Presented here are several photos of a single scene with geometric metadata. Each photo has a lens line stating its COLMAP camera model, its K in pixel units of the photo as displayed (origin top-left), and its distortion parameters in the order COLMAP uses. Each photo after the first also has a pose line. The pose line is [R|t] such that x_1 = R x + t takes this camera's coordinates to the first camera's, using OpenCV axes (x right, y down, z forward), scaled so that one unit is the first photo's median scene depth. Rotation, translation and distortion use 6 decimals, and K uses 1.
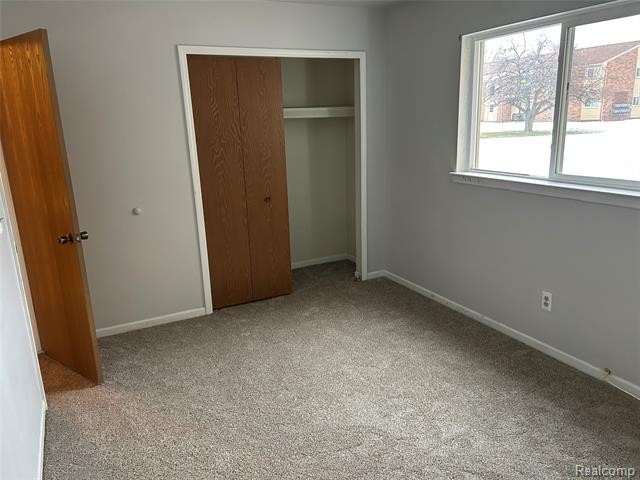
lens RADIAL K [[477.9, 0, 320.0], [0, 477.9, 240.0], [0, 0, 1]] dist [0.045908, 0.000208]
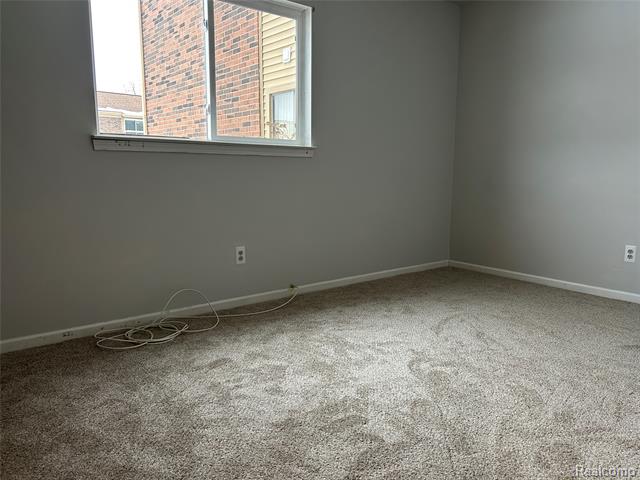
lens RADIAL K [[477.9, 0, 320.0], [0, 477.9, 240.0], [0, 0, 1]] dist [0.045908, 0.000208]
pose [[-0.206709, -0.097989, 0.973483, -0.598091], [0.250476, 0.956515, 0.149467, -0.019109], [-0.945798, 0.274731, -0.173176, 1.031674]]
